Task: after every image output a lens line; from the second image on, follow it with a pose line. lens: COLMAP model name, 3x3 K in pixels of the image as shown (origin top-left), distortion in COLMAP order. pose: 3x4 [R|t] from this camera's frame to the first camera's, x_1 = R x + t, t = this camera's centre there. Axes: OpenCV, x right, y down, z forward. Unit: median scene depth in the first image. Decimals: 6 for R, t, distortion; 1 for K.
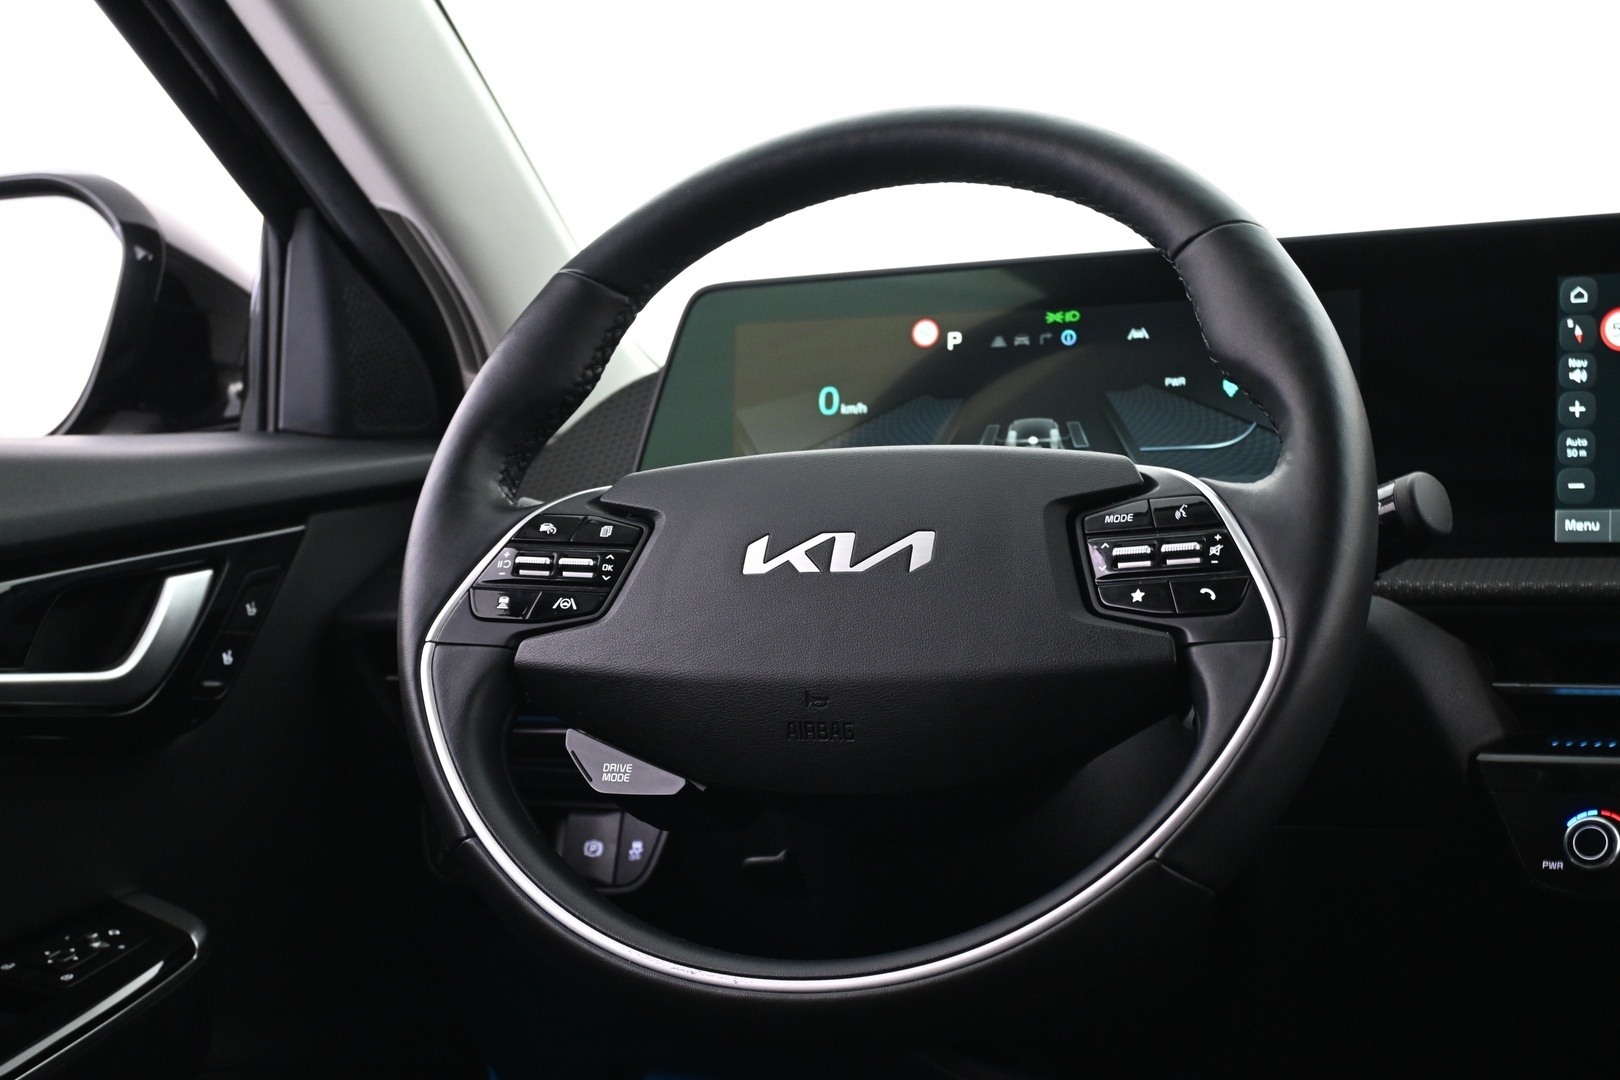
lens RADIAL K [[2358.6, 0, 810.0], [0, 2358.6, 540.0], [0, 0, 1]] dist [0.027326, -0.046472]
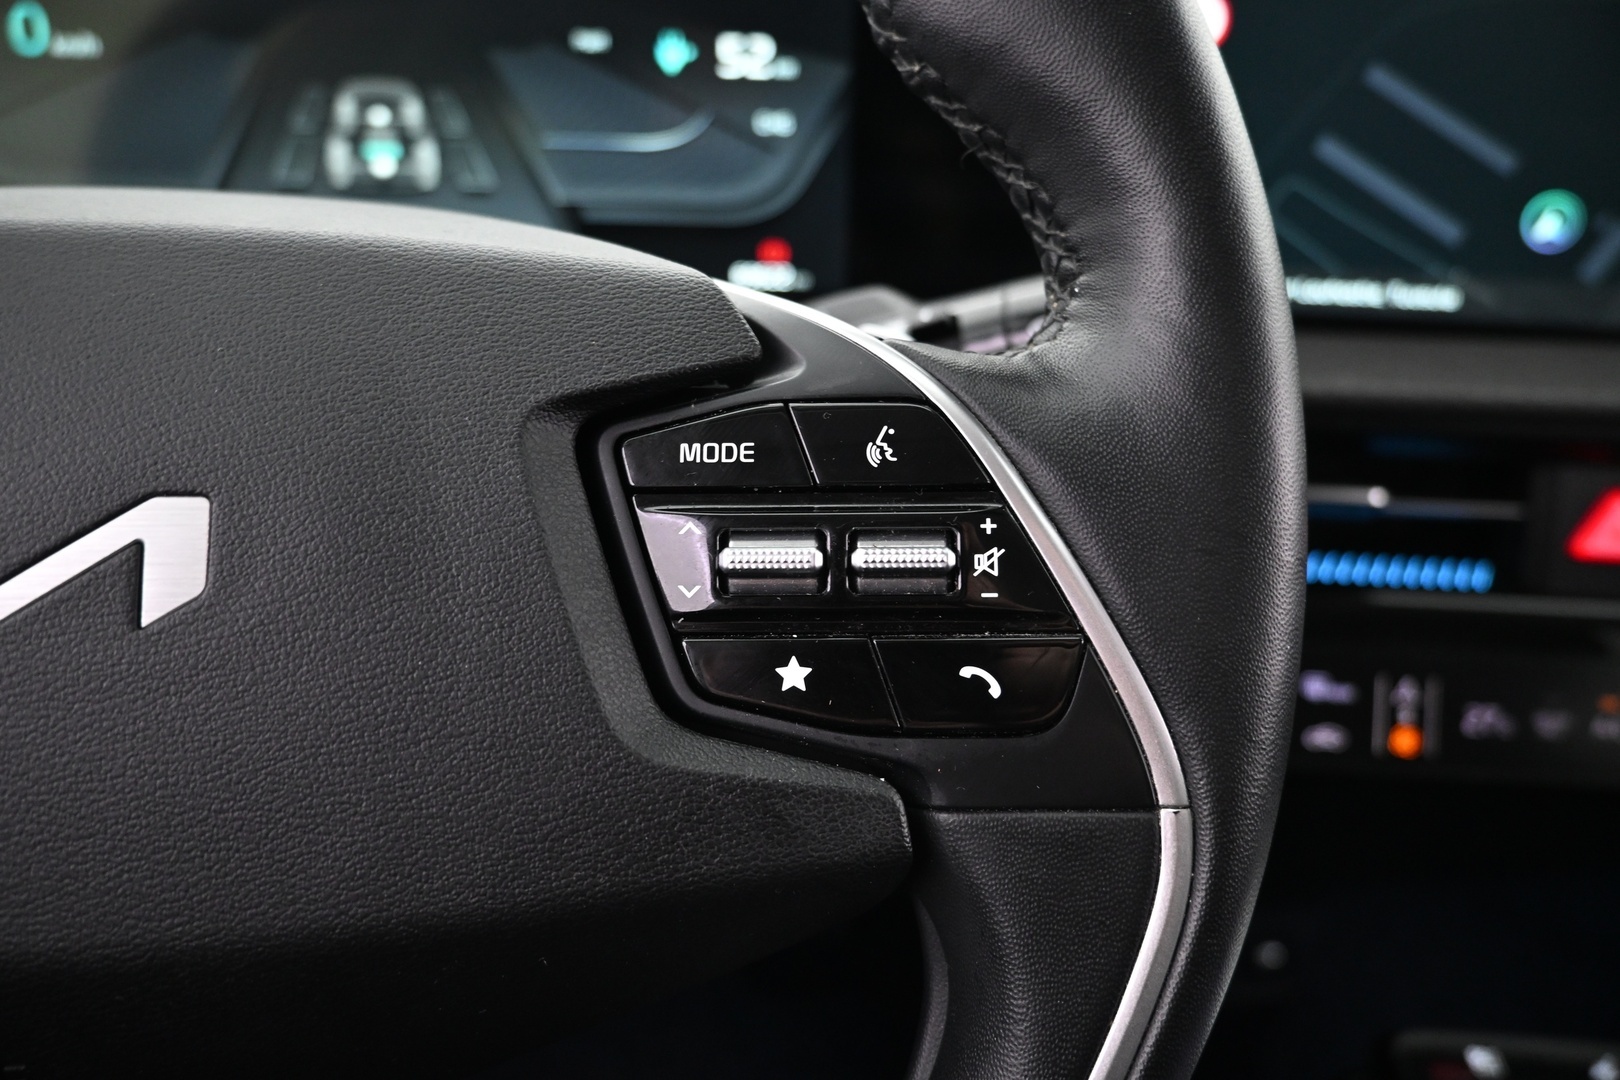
lens RADIAL K [[1117.6, 0, 810.0], [0, 1117.6, 540.0], [0, 0, 1]] dist [-0.005813, -0.003966]
pose [[0.884851, -0.123971, 0.449077, 0.055492], [-0.048453, 0.934227, 0.353372, -0.060251], [-0.463348, -0.334441, 0.820645, 0.795196]]
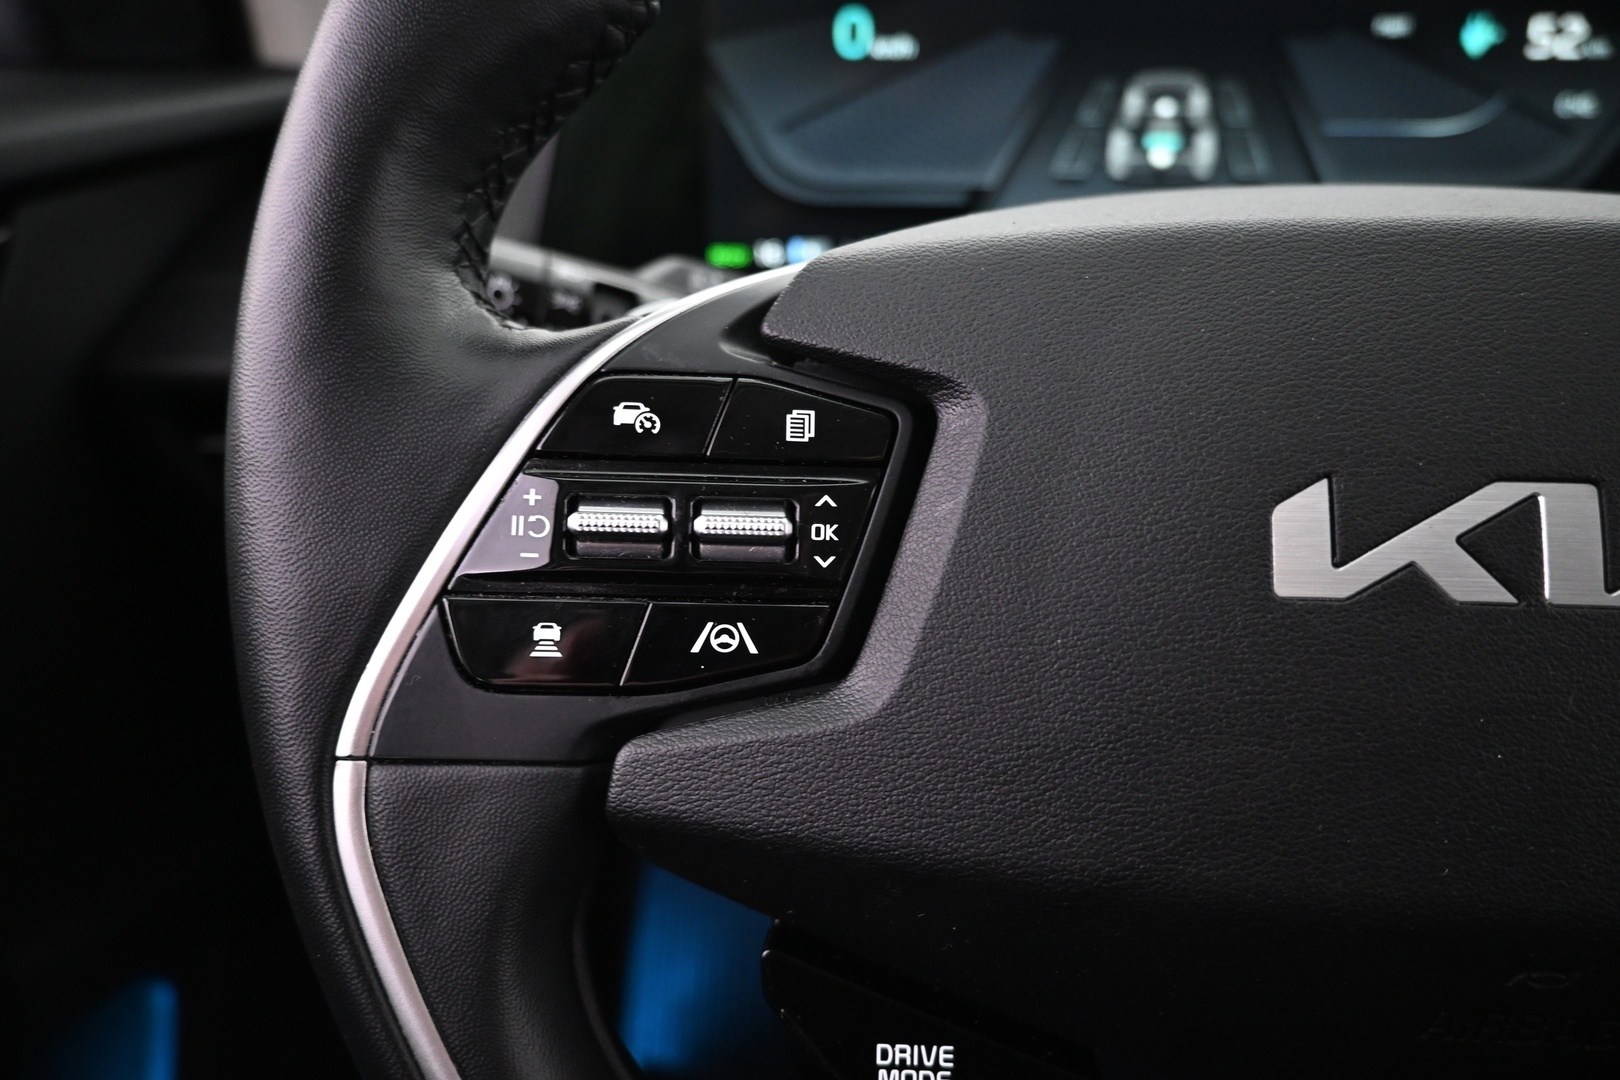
lens RADIAL K [[1117.6, 0, 810.0], [0, 1117.6, 540.0], [0, 0, 1]] dist [-0.005813, -0.003966]
pose [[0.950583, -0.099715, 0.294023, -0.146234], [-0.017915, 0.927827, 0.372581, -0.056395], [-0.309955, -0.359437, 0.880189, 0.870400]]
